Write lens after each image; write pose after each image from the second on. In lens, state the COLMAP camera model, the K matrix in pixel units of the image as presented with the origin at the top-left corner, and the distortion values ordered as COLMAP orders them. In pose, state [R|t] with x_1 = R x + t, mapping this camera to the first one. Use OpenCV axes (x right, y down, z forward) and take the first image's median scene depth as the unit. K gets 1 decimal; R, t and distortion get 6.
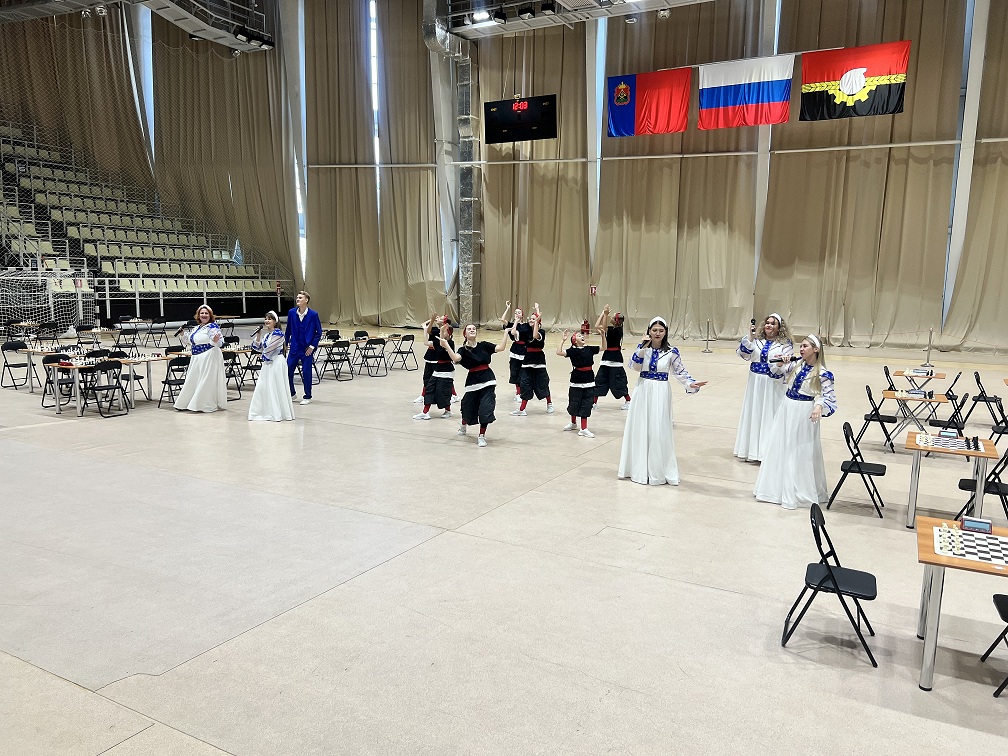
lens RADIAL K [[763.7, 0, 504.0], [0, 763.7, 378.0], [0, 0, 1]] dist [0.065848, -0.095929]
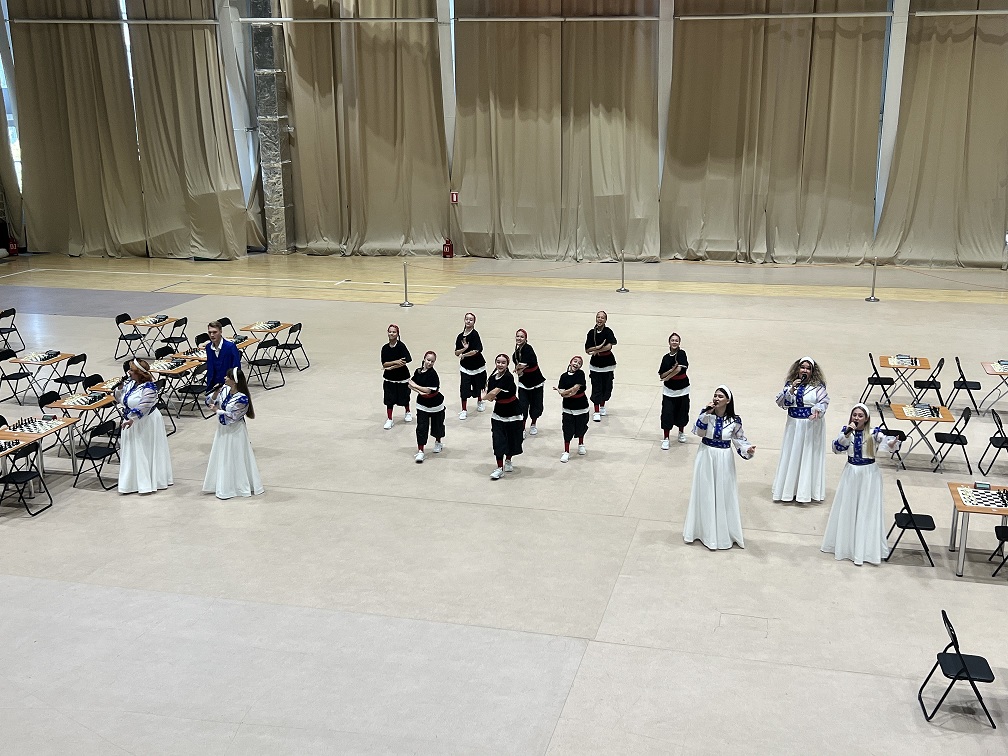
lens RADIAL K [[1119.5, 0, 504.0], [0, 1119.5, 378.0], [0, 0, 1]] dist [0.136441, -0.445967]
pose [[0.967111, -0.086210, 0.239298, -0.125936], [0.055915, 0.989853, 0.130630, -0.088400], [-0.248131, -0.112953, 0.962119, -0.103180]]
